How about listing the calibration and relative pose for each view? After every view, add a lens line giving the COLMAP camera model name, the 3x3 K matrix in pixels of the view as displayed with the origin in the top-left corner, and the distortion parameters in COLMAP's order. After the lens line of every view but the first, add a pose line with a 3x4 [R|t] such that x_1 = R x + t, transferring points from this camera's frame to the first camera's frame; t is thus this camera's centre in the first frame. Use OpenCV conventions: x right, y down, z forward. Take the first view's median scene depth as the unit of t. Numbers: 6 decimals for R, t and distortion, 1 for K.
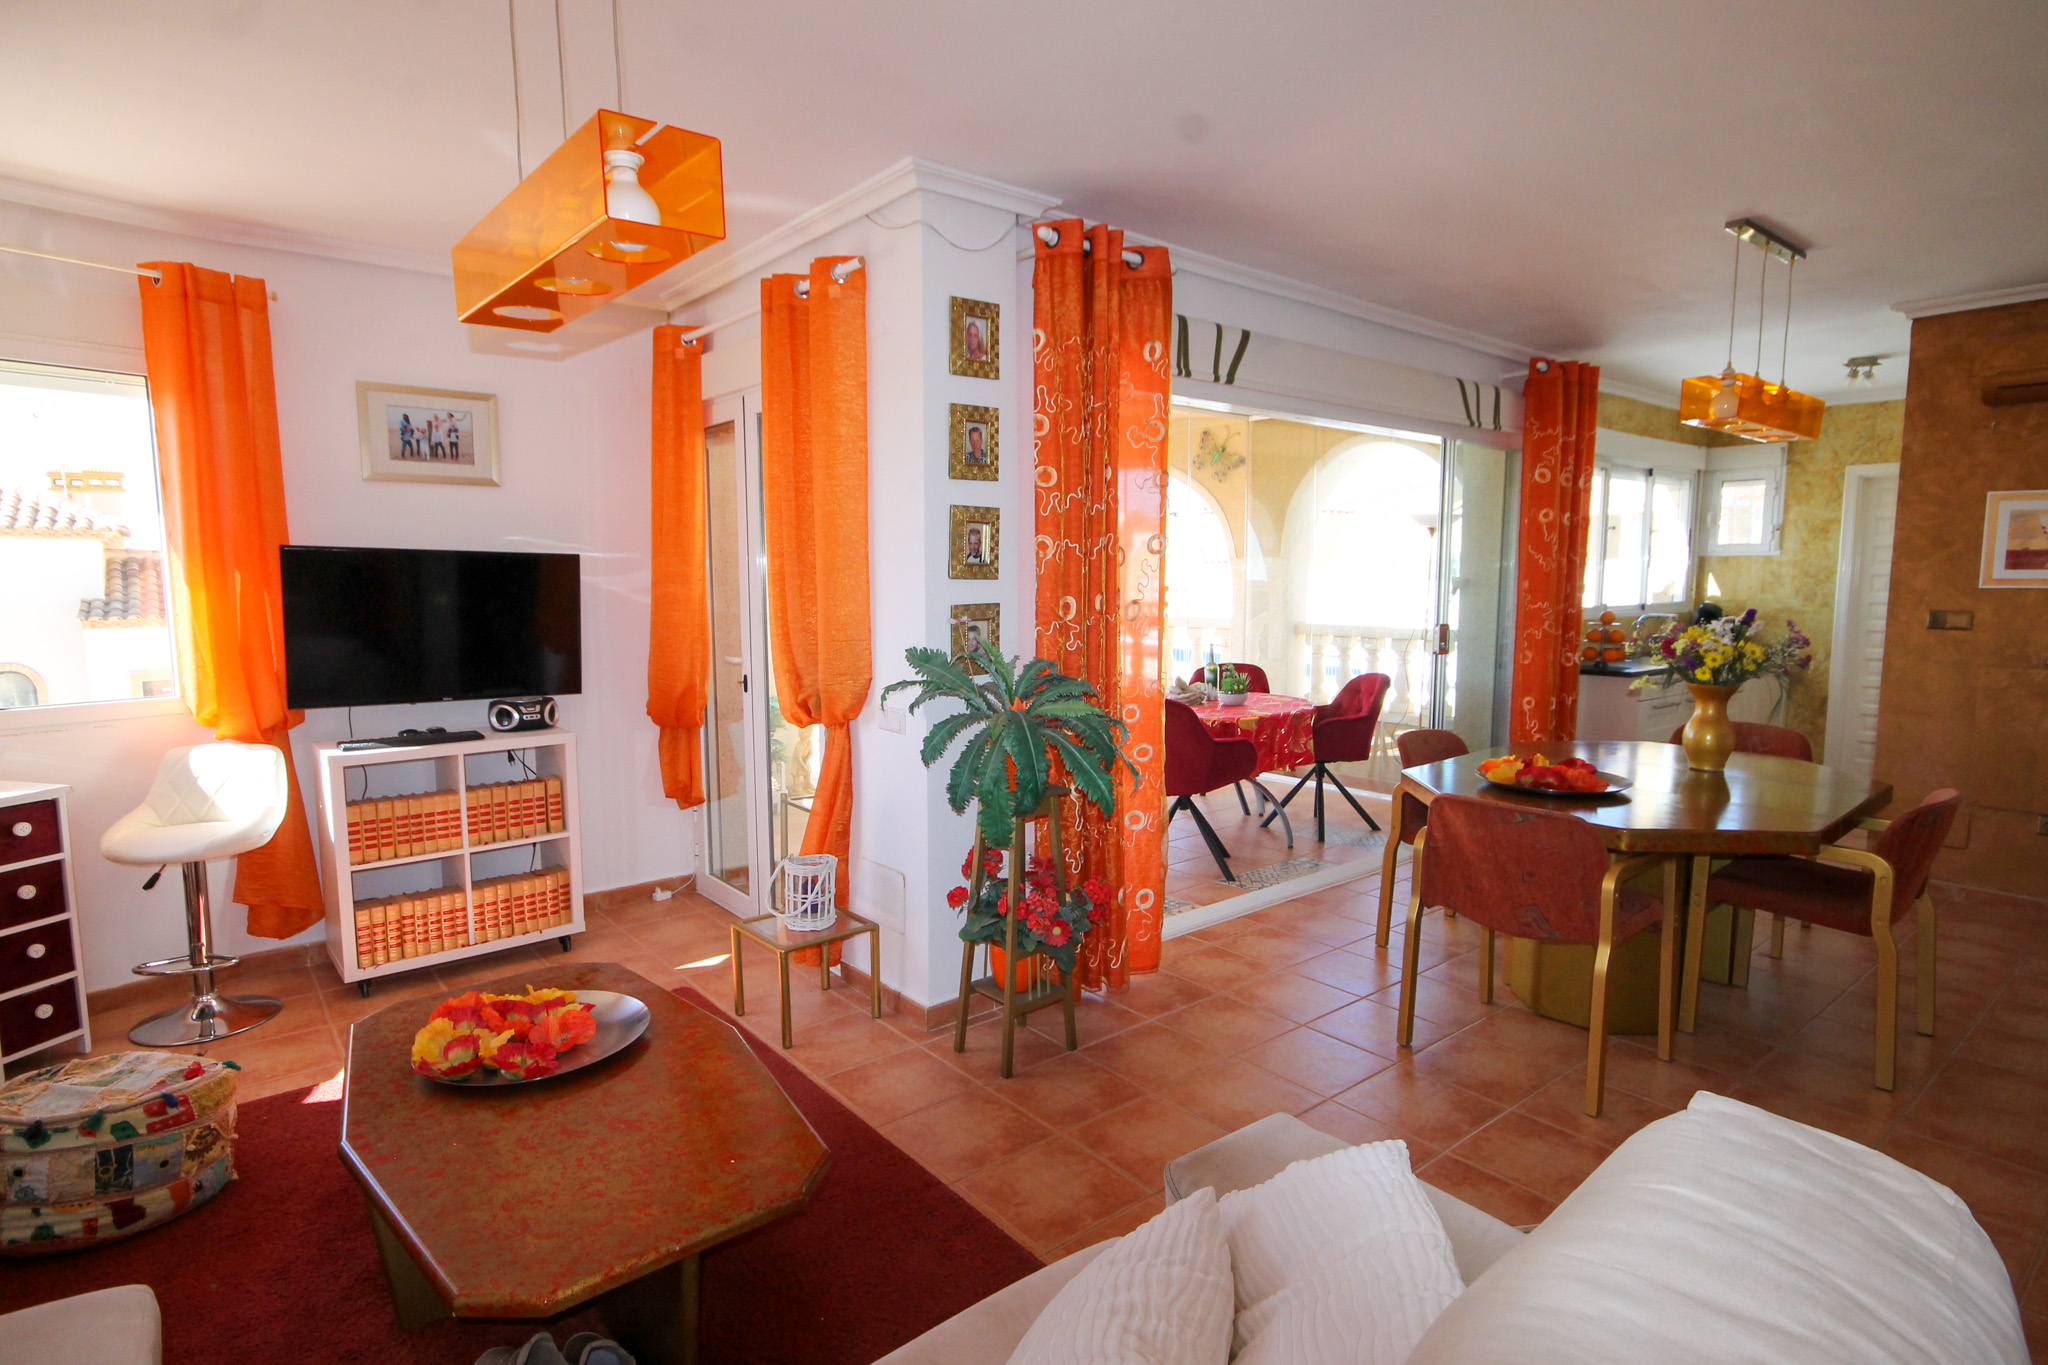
lens RADIAL K [[1050.5, 0, 1016.2], [0, 1050.5, 690.5], [0, 0, 1]] dist [0.001613, 0.000793]
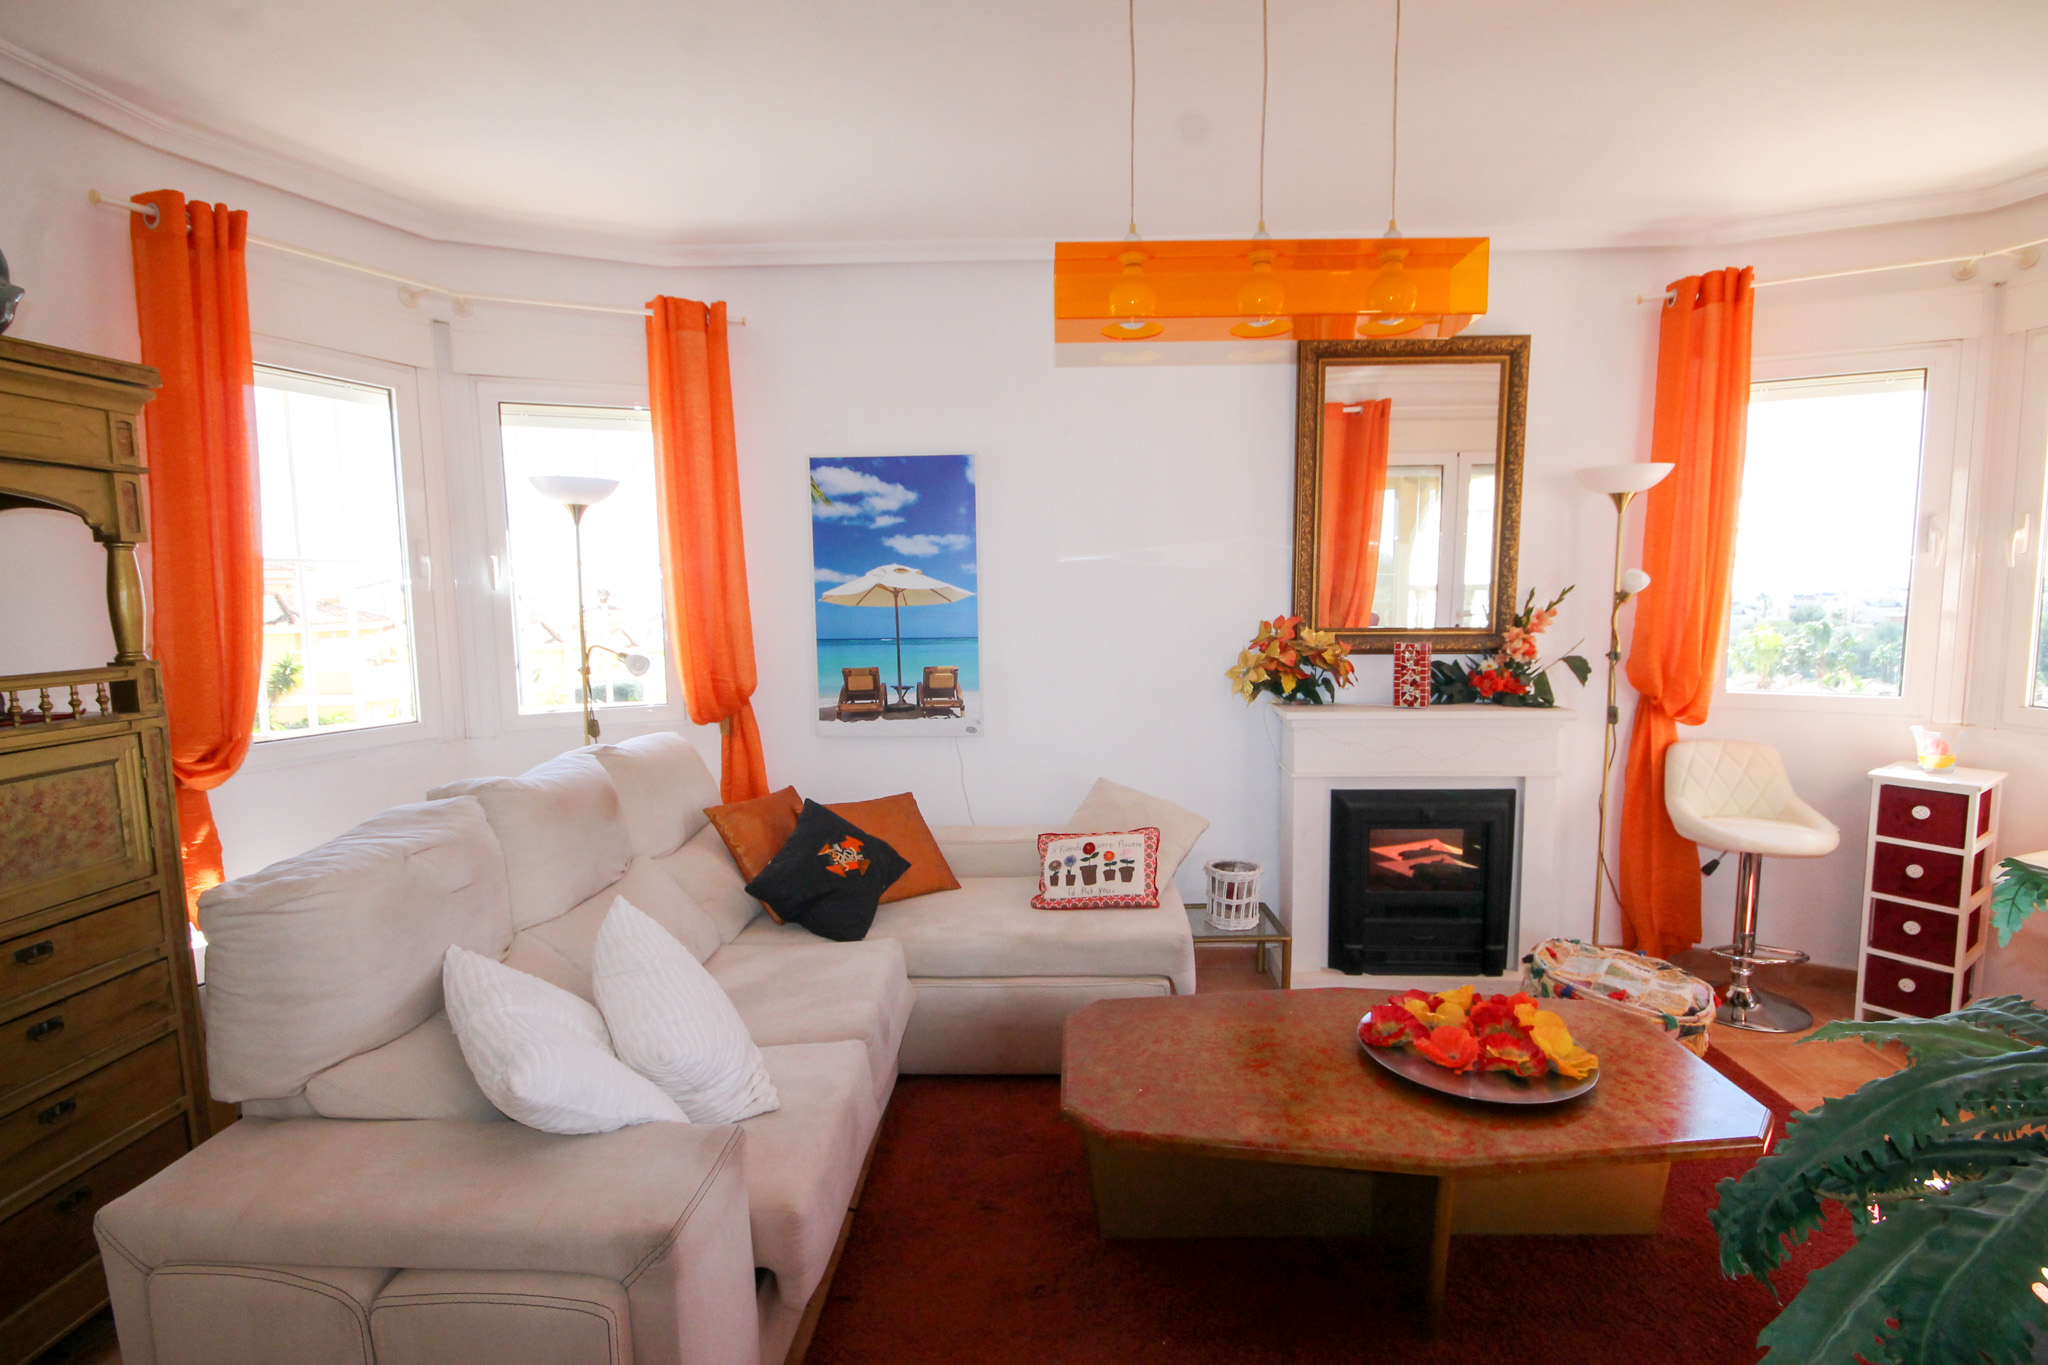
lens RADIAL K [[963.5, 0, 1040.4], [0, 963.5, 686.5], [0, 0, 1]] dist [-0.002845, -0.000829]
pose [[-0.654160, 0.089175, -0.751081, 0.283370], [-0.070459, 0.981523, 0.177902, -0.082357], [0.753067, 0.169297, -0.635789, 0.740476]]
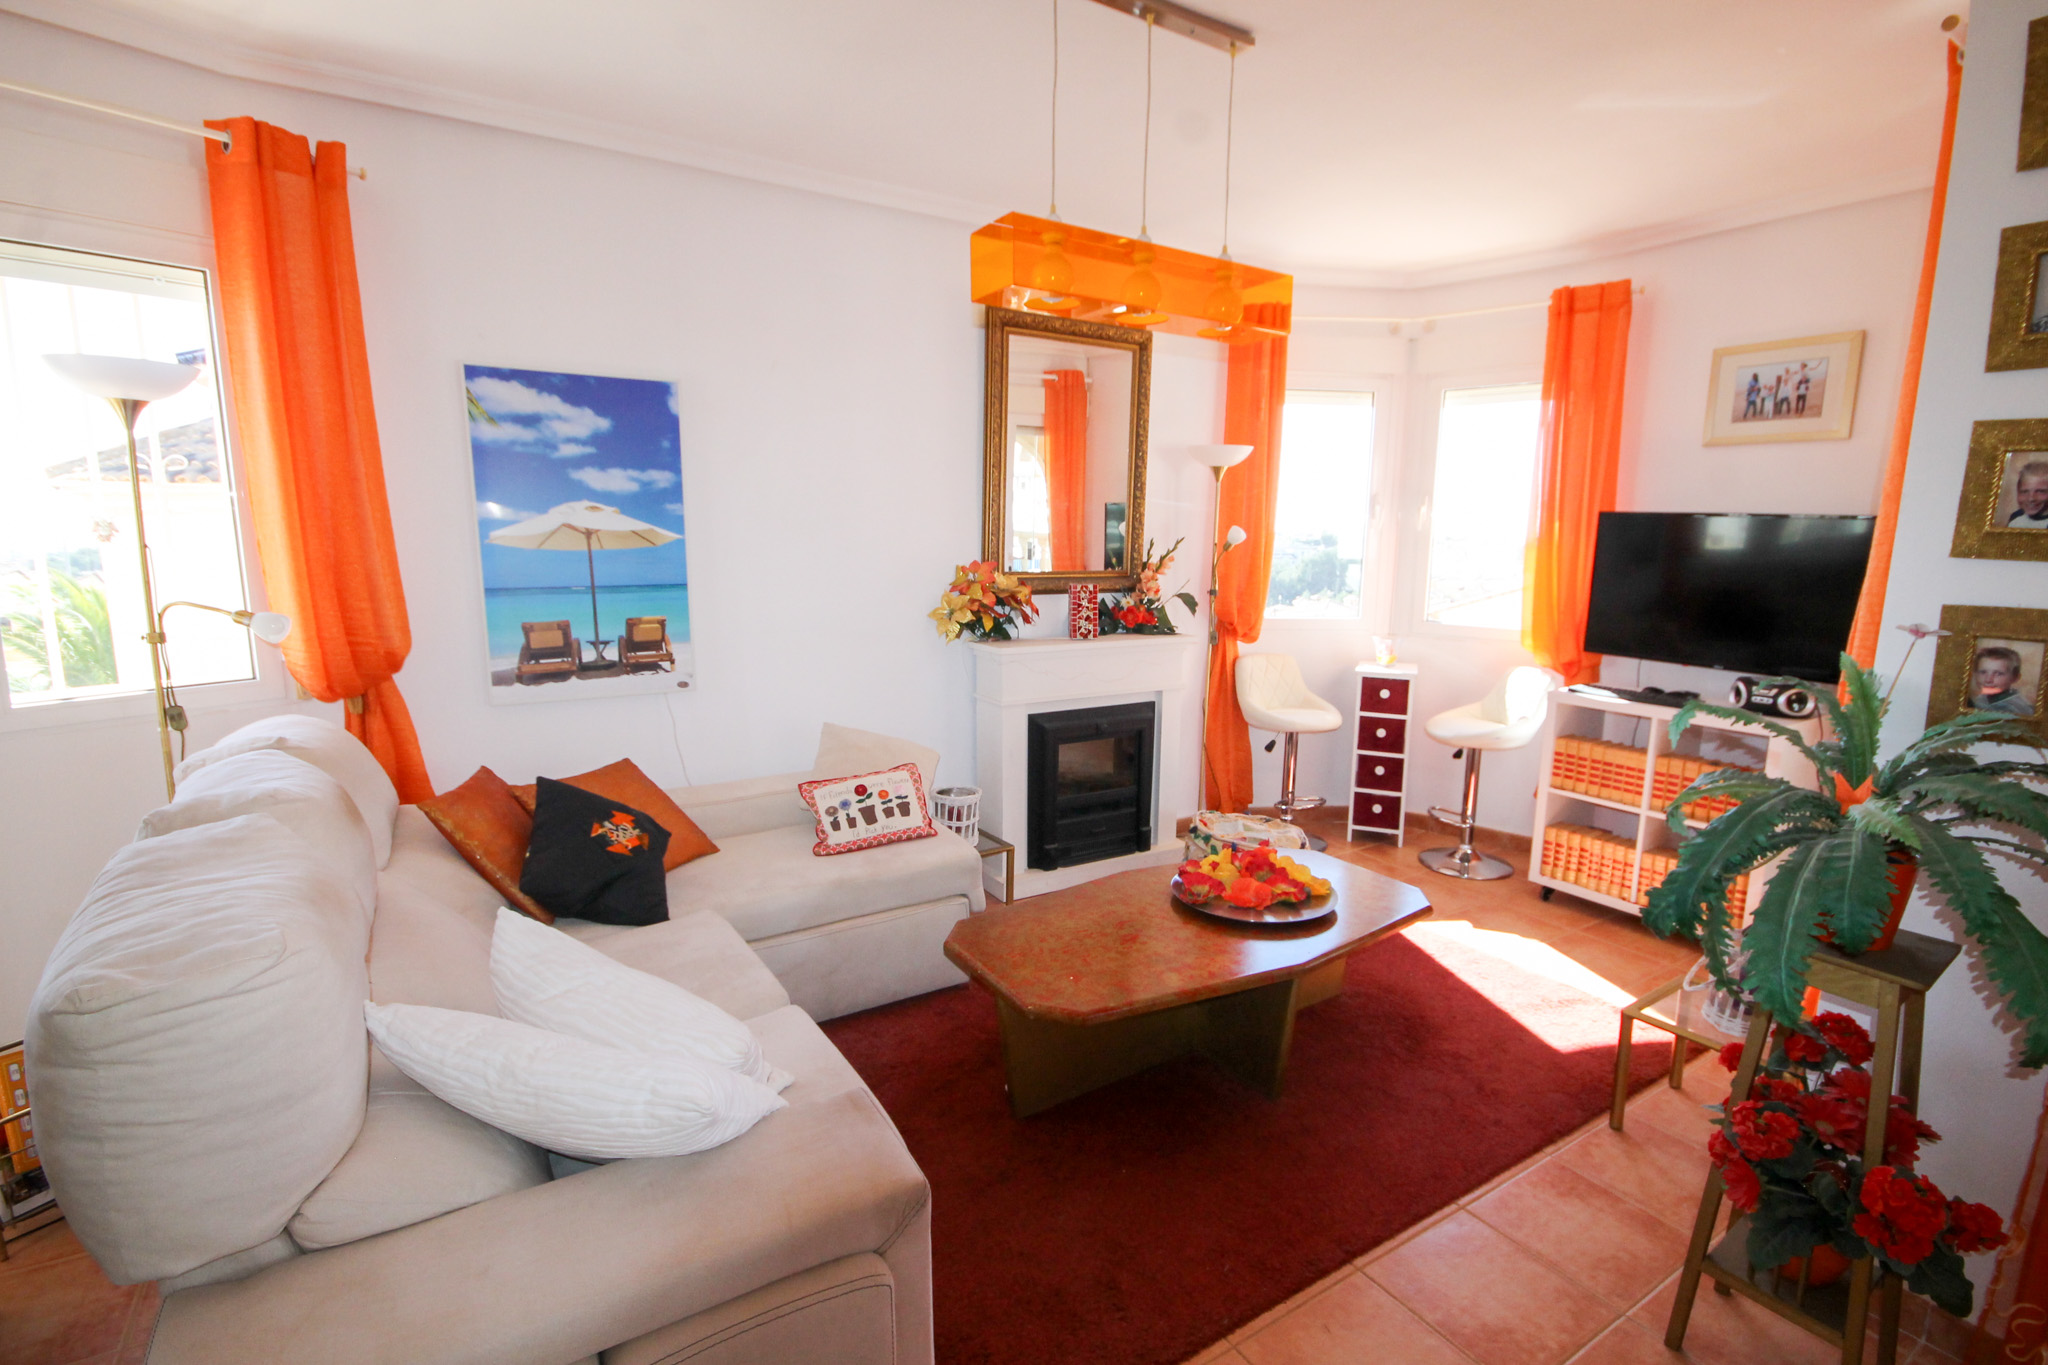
lens RADIAL K [[963.5, 0, 1040.4], [0, 963.5, 686.5], [0, 0, 1]] dist [-0.002845, -0.000829]
pose [[-0.119180, 0.165175, -0.979037, 0.438093], [-0.121632, 0.976209, 0.179504, -0.062194], [0.985394, 0.140476, -0.096254, 0.499247]]
